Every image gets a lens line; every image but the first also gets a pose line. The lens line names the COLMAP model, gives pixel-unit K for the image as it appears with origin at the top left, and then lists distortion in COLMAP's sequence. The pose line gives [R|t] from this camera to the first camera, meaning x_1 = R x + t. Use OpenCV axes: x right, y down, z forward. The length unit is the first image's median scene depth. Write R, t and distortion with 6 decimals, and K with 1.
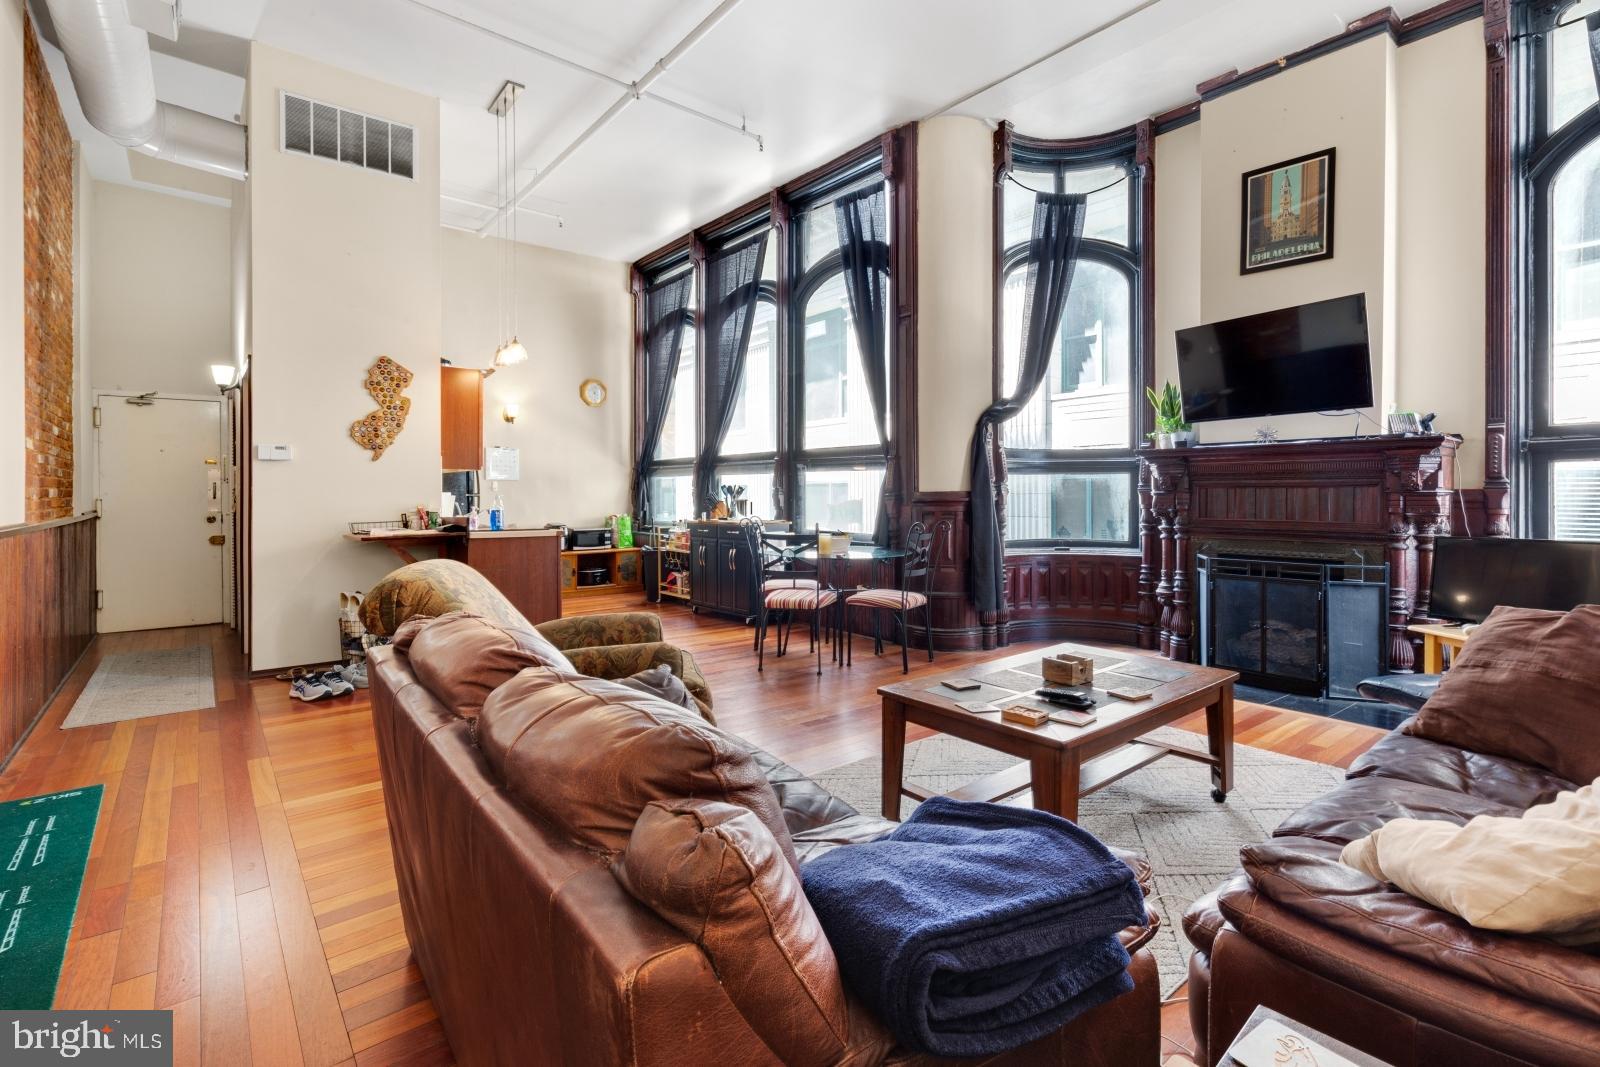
lens RADIAL K [[719.1, 0, 783.2], [0, 719.1, 499.7], [0, 0, 1]] dist [-0.001857, -0.000385]
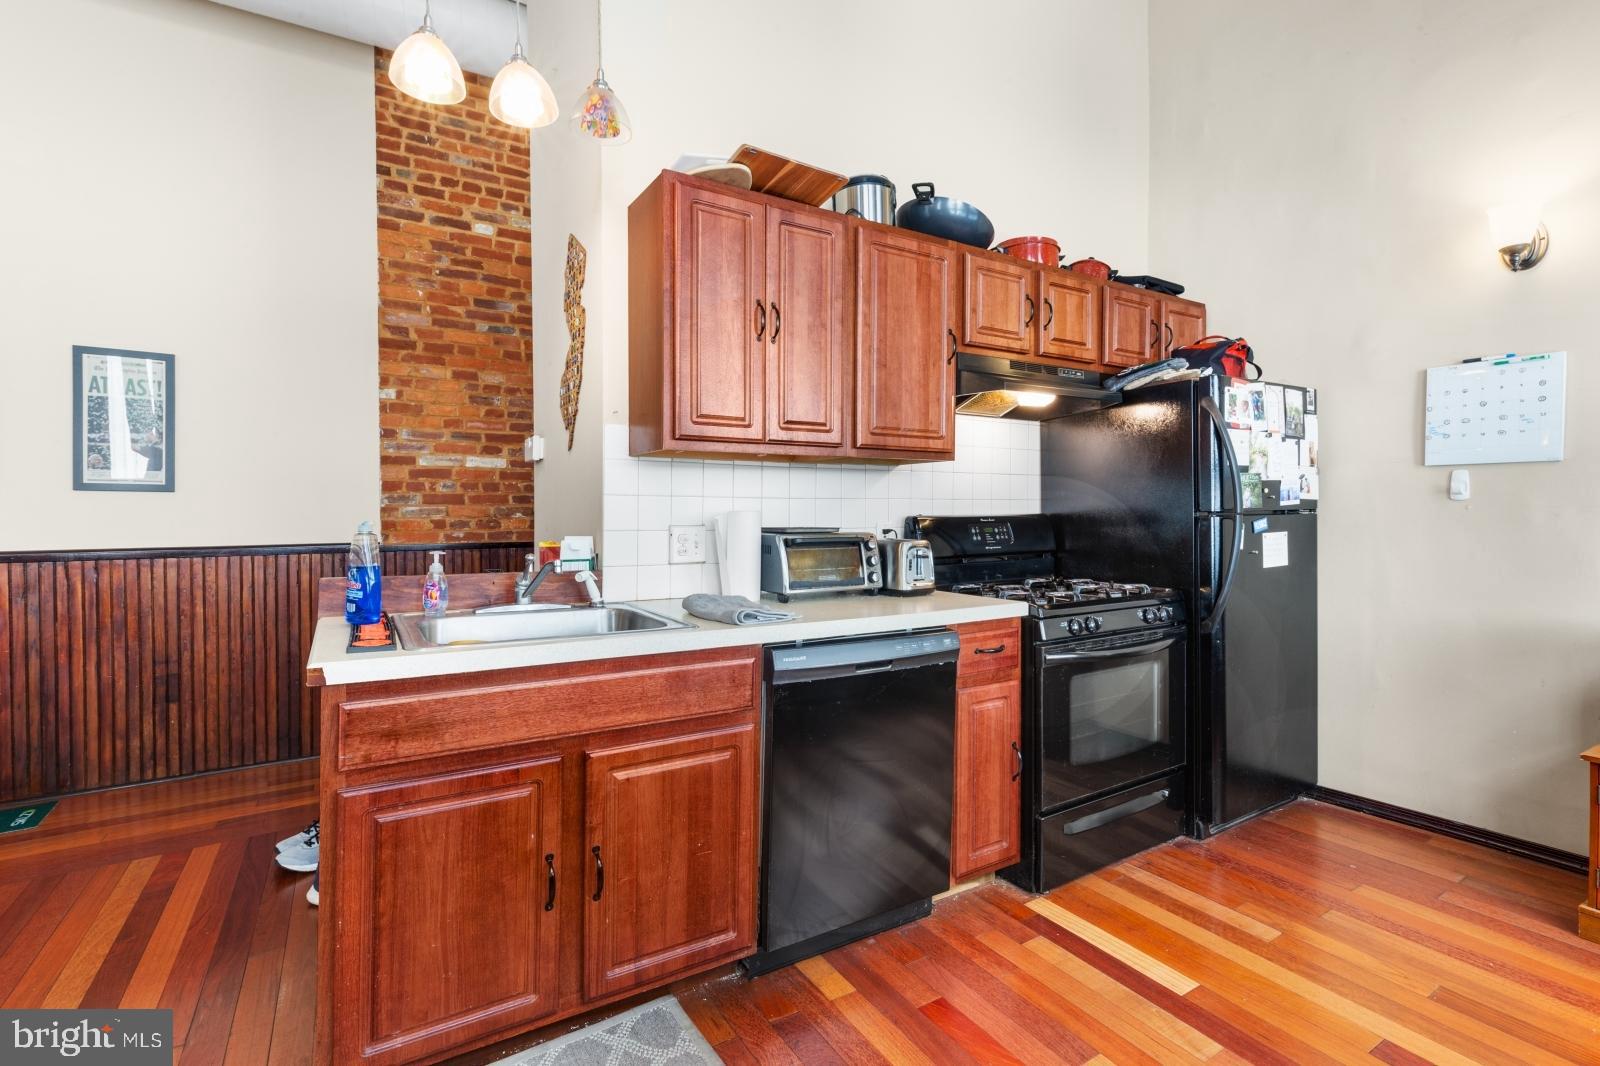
lens RADIAL K [[741.6, 0, 795.8], [0, 741.6, 520.5], [0, 0, 1]] dist [0.001828, 0.000029]
pose [[-0.130878, 0.019268, -0.991211, -0.073617], [-0.003937, 0.999793, 0.019955, -0.014167], [0.991391, 0.006514, -0.130775, 1.133787]]
